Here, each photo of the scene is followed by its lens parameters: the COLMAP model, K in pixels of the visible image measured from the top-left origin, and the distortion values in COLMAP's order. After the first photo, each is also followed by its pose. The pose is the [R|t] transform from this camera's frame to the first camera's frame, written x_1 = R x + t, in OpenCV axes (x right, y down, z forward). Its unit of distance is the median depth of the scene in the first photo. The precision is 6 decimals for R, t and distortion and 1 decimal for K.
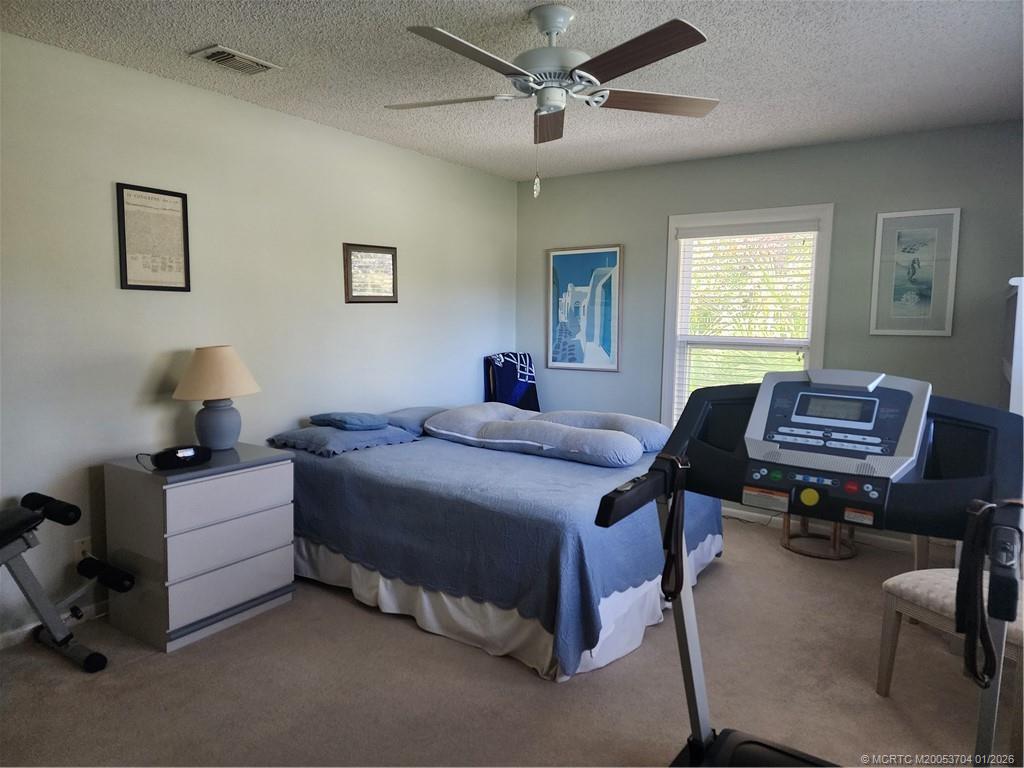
lens RADIAL K [[689.8, 0, 518.6], [0, 689.8, 381.2], [0, 0, 1]] dist [0.073260, -0.004968]
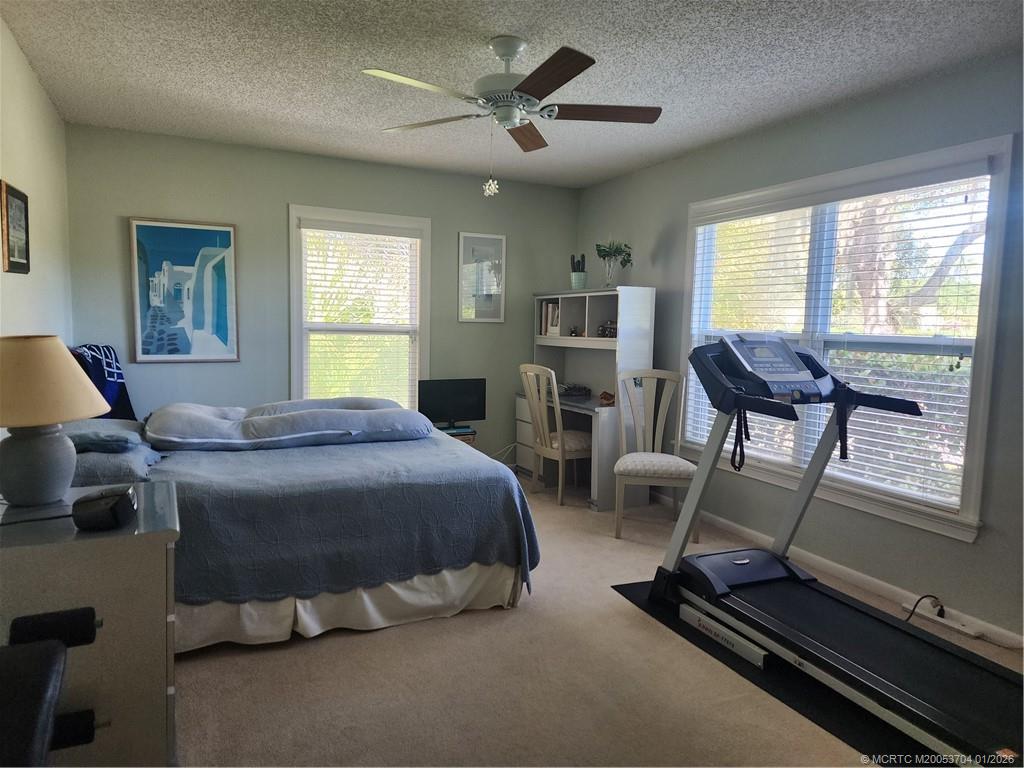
lens RADIAL K [[689.8, 0, 519.7], [0, 689.8, 385.7], [0, 0, 1]] dist [0.073260, -0.004968]
pose [[0.486342, -0.081199, 0.869988, -0.494938], [0.068077, 0.996167, 0.054920, -0.006925], [-0.871113, 0.032516, 0.490006, 0.207163]]
